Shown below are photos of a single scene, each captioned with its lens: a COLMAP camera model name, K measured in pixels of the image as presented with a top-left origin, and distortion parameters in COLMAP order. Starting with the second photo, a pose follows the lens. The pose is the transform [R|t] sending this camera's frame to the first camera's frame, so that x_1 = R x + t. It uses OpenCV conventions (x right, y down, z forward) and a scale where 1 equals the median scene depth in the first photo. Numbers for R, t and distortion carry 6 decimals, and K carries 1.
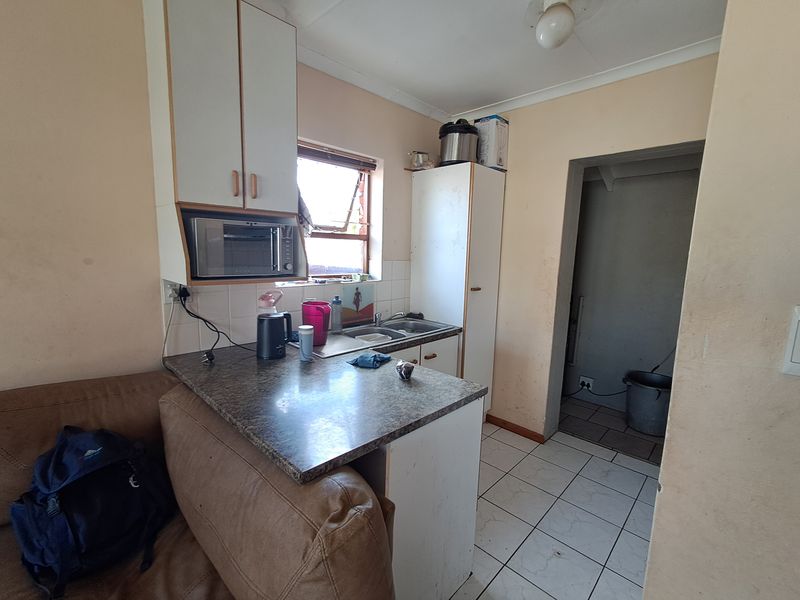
lens RADIAL K [[365.9, 0, 396.9], [0, 365.9, 301.2], [0, 0, 1]] dist [0.003407, 0.005899]
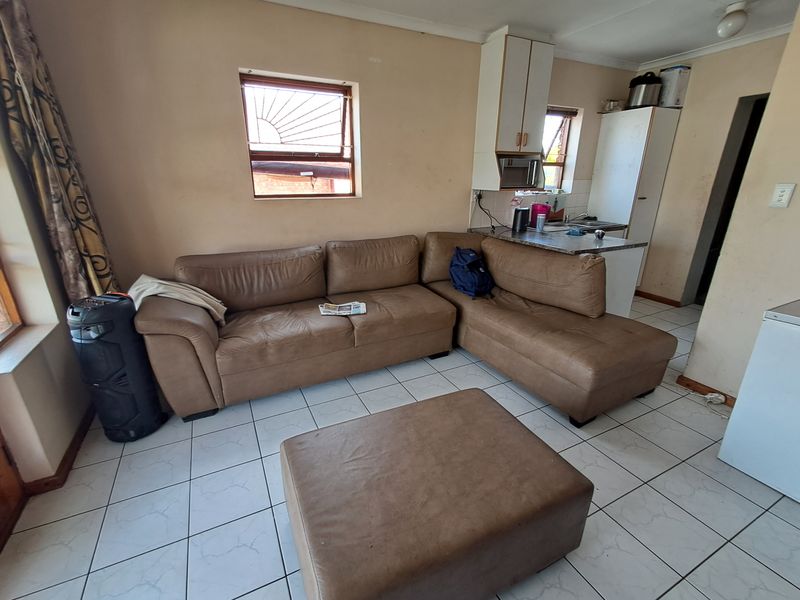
lens RADIAL K [[365.9, 0, 395.2], [0, 365.9, 301.2], [0, 0, 1]] dist [0.003407, 0.005899]
pose [[0.945758, 0.083370, -0.313992, -0.226281], [-0.022958, 0.981247, 0.191384, 0.113361], [0.324059, -0.173794, 0.929936, -0.769423]]
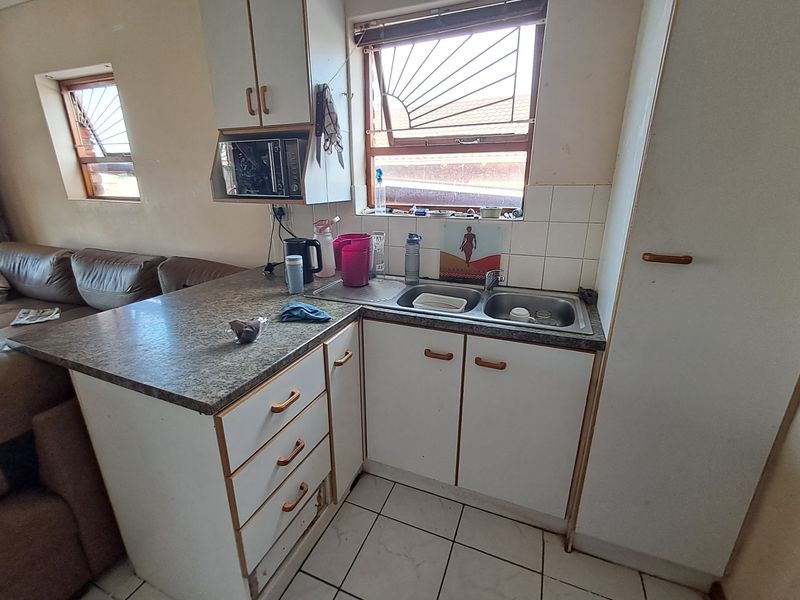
lens RADIAL K [[365.9, 0, 394.2], [0, 365.9, 301.2], [0, 0, 1]] dist [0.003407, 0.005899]
pose [[0.360232, 0.264726, -0.894513, 0.461739], [-0.120507, 0.964061, 0.236778, -0.046334], [0.925046, 0.022500, 0.379188, 0.603244]]
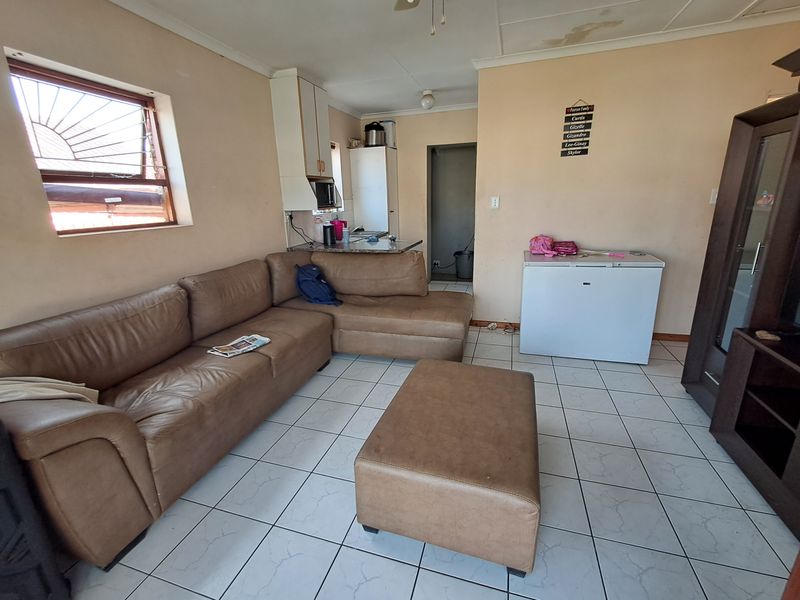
lens RADIAL K [[365.9, 0, 399.7], [0, 365.9, 296.7], [0, 0, 1]] dist [0.003407, 0.005899]
pose [[0.887122, -0.172123, 0.428239, -0.682568], [0.115752, 0.981176, 0.154578, 0.119454], [-0.446785, -0.087560, 0.890346, -0.838171]]
